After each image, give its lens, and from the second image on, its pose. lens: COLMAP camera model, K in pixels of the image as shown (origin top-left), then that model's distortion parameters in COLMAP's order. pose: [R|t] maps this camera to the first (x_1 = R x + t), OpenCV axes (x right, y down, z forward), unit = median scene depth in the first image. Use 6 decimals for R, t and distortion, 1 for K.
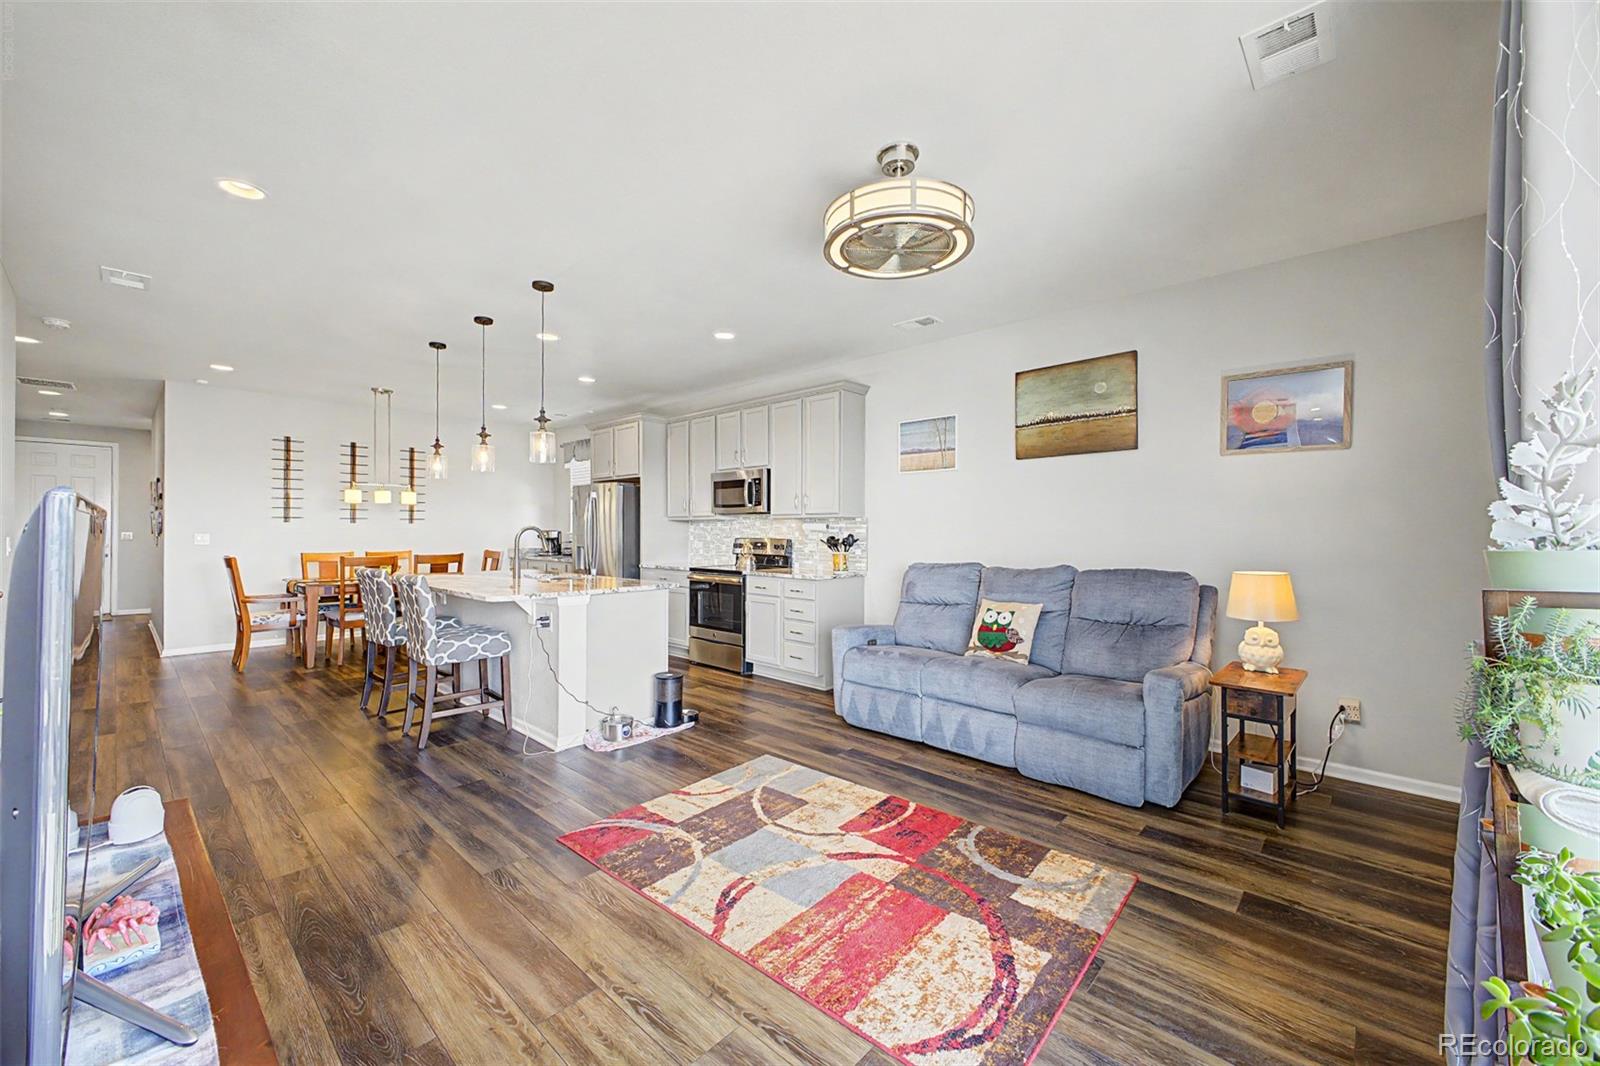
lens RADIAL K [[634.4, 0, 801.0], [0, 634.4, 524.2], [0, 0, 1]] dist [0.018860, -0.005512]
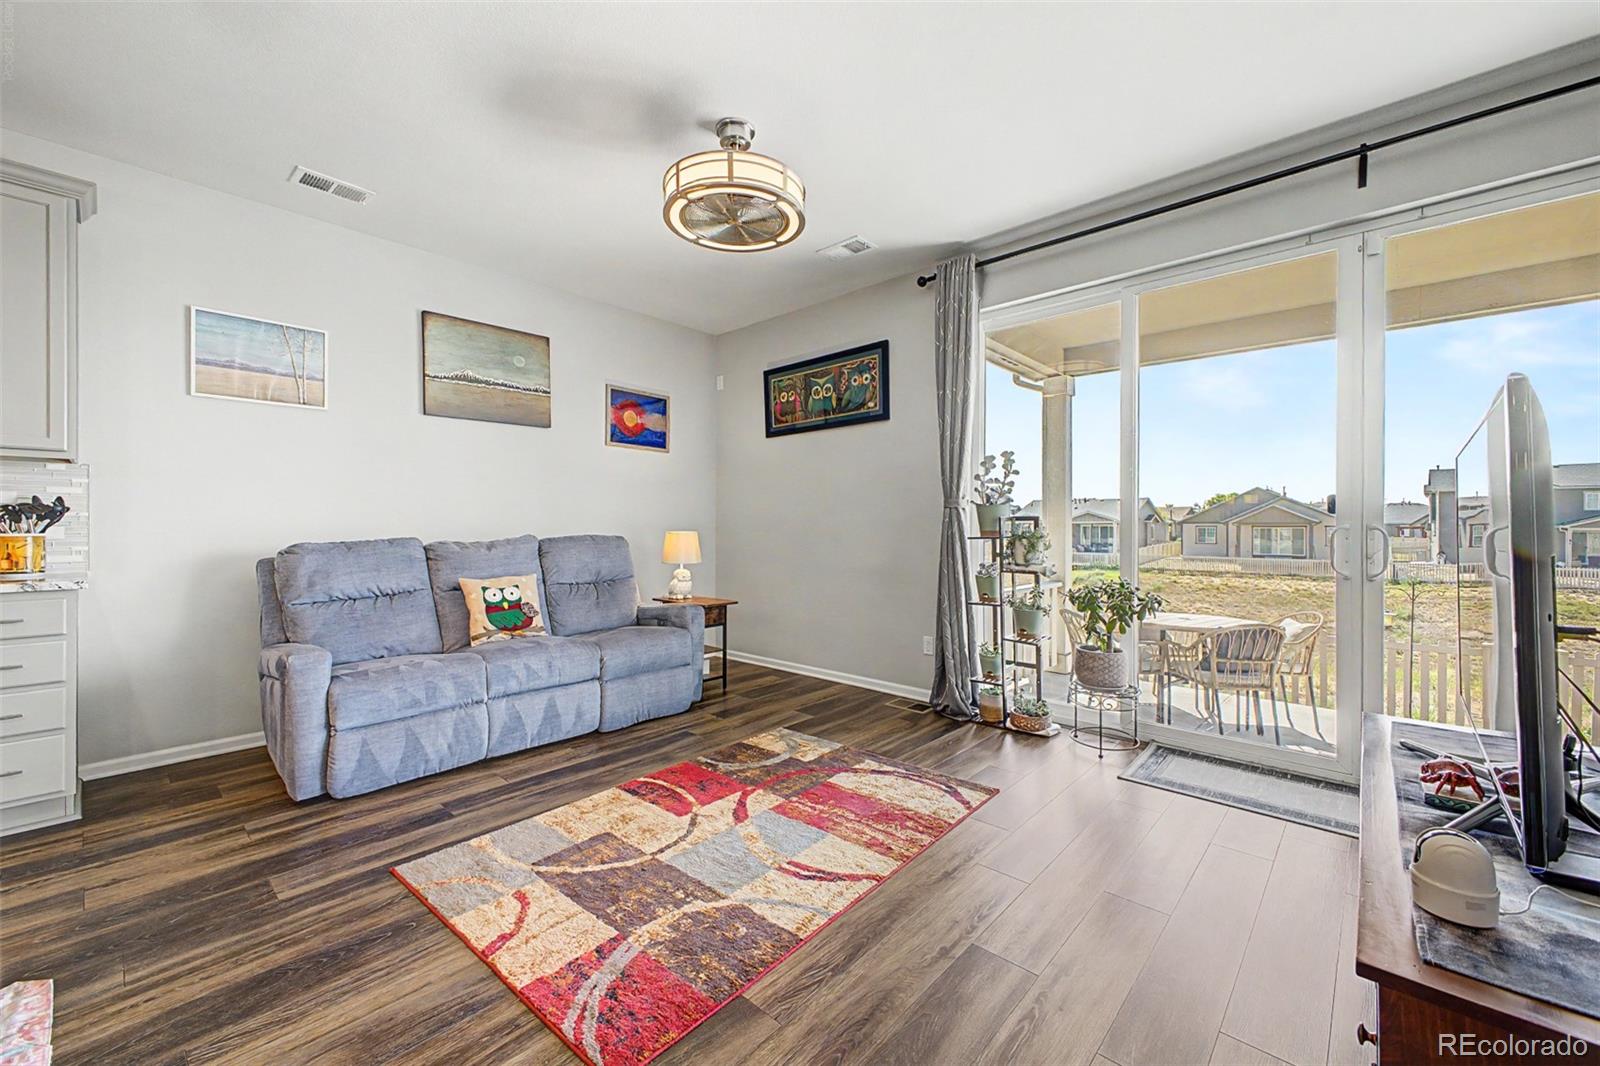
lens RADIAL K [[634.4, 0, 800.0], [0, 634.4, 527.8], [0, 0, 1]] dist [0.018860, -0.005512]
pose [[-0.010897, -0.005205, 0.999927, -0.557242], [-0.011665, 0.999919, 0.005078, 0.041219], [-0.999873, -0.011608, -0.010957, 0.559168]]
